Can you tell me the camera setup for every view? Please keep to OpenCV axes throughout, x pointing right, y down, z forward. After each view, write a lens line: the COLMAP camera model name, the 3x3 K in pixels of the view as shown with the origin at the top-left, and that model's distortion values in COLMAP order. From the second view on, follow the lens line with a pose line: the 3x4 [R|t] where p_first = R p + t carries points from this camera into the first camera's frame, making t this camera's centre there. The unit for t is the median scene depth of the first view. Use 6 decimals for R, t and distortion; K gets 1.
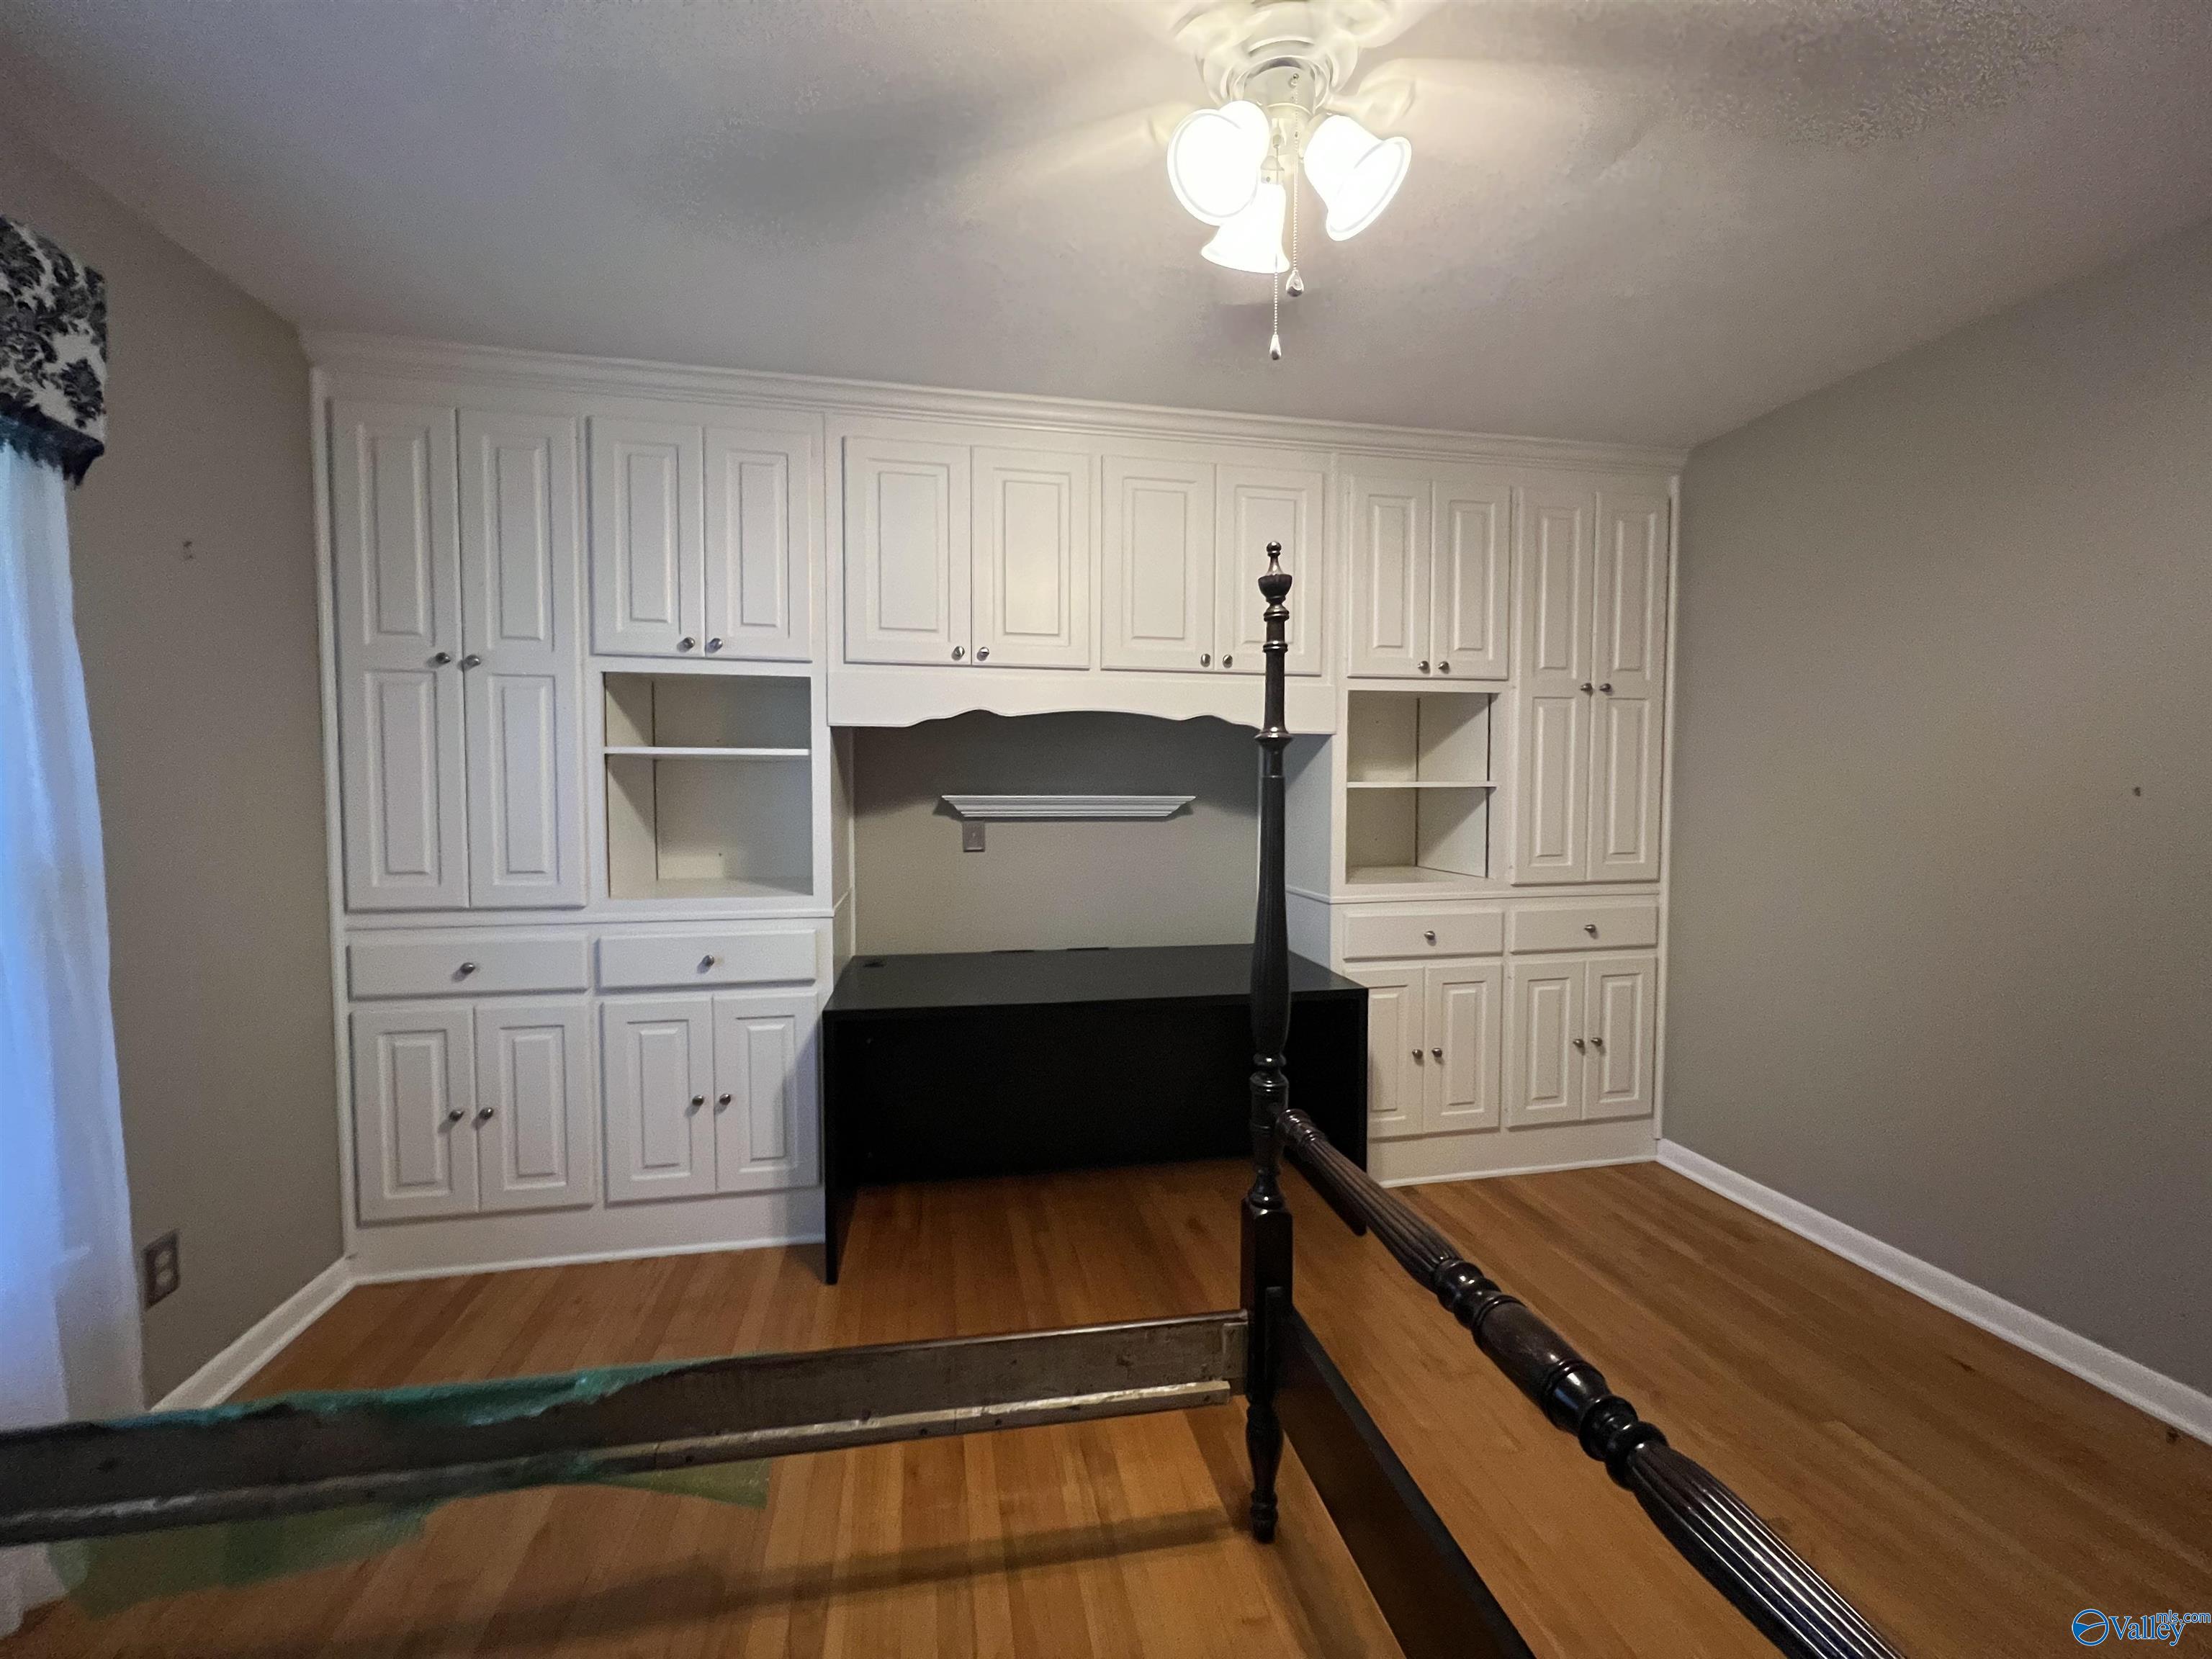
lens RADIAL K [[884.6, 0, 1106.0], [0, 884.6, 829.5], [0, 0, 1]] dist [-0.000897, -0.000778]
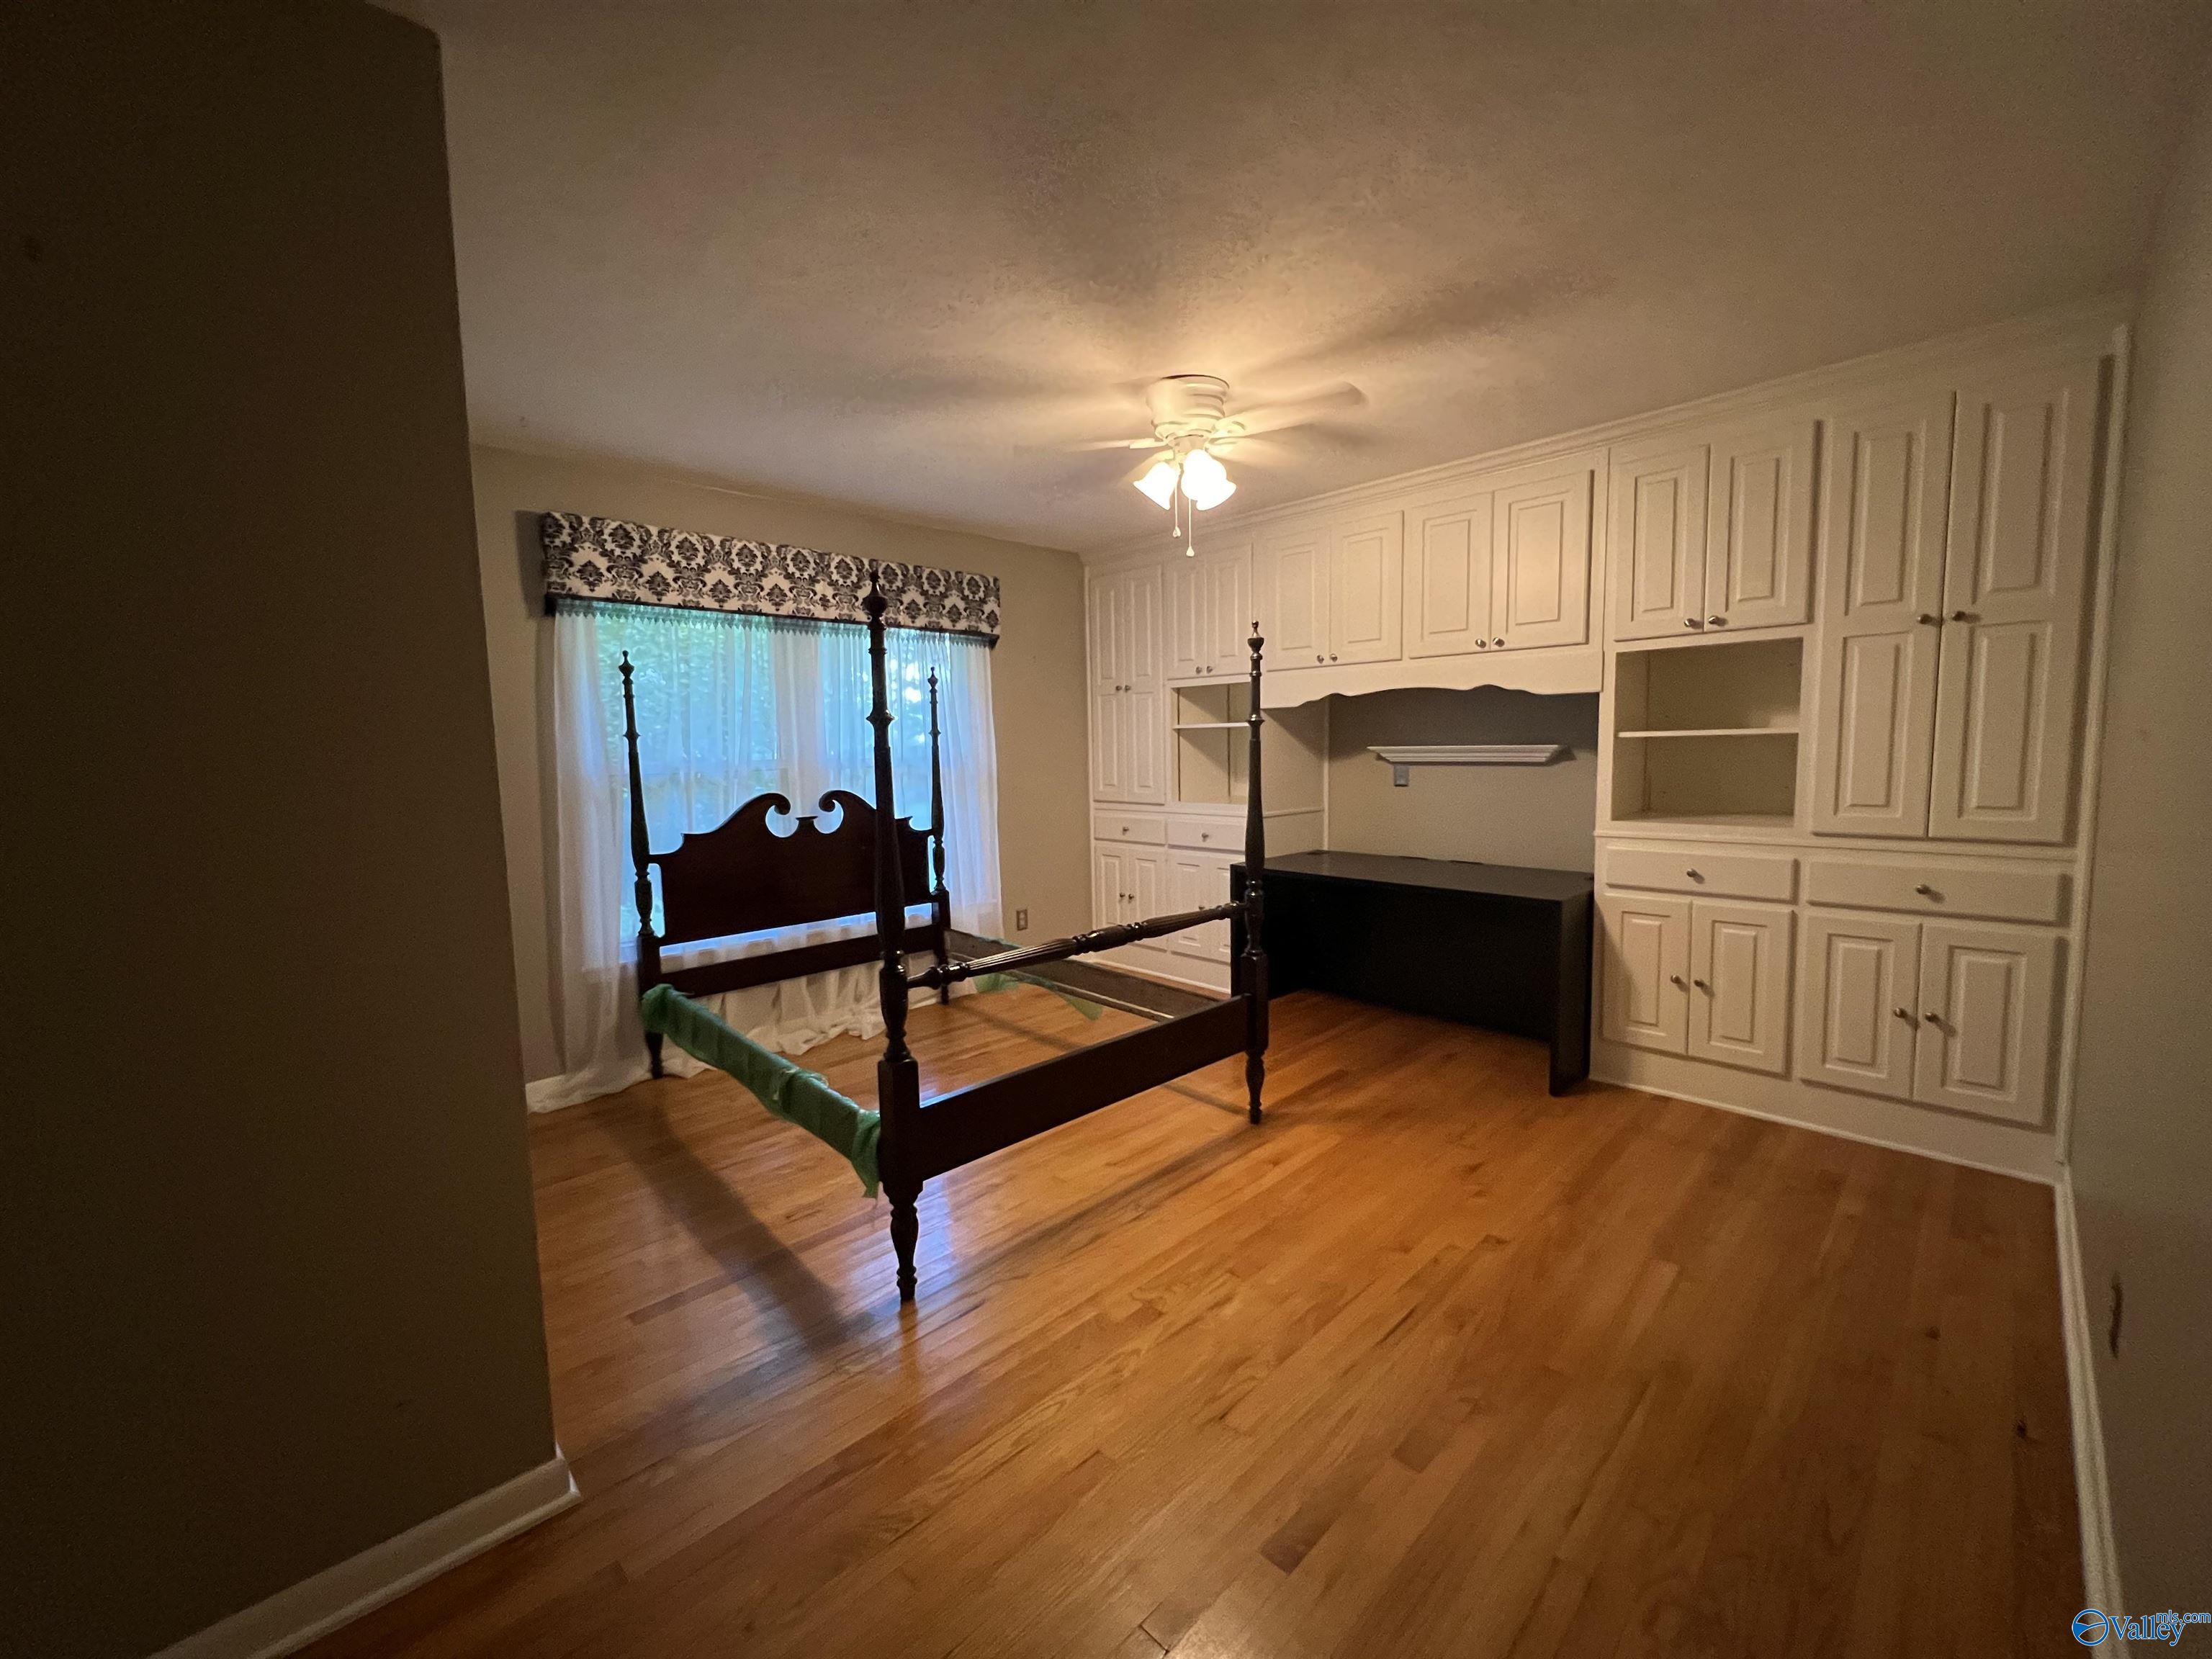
lens RADIAL K [[884.6, 0, 1106.0], [0, 884.6, 829.5], [0, 0, 1]] dist [-0.000897, -0.000778]
pose [[0.544303, 0.069185, -0.836031, 0.947191], [-0.017934, 0.997325, 0.070857, 0.003271], [0.838697, -0.023574, 0.544088, -0.204314]]
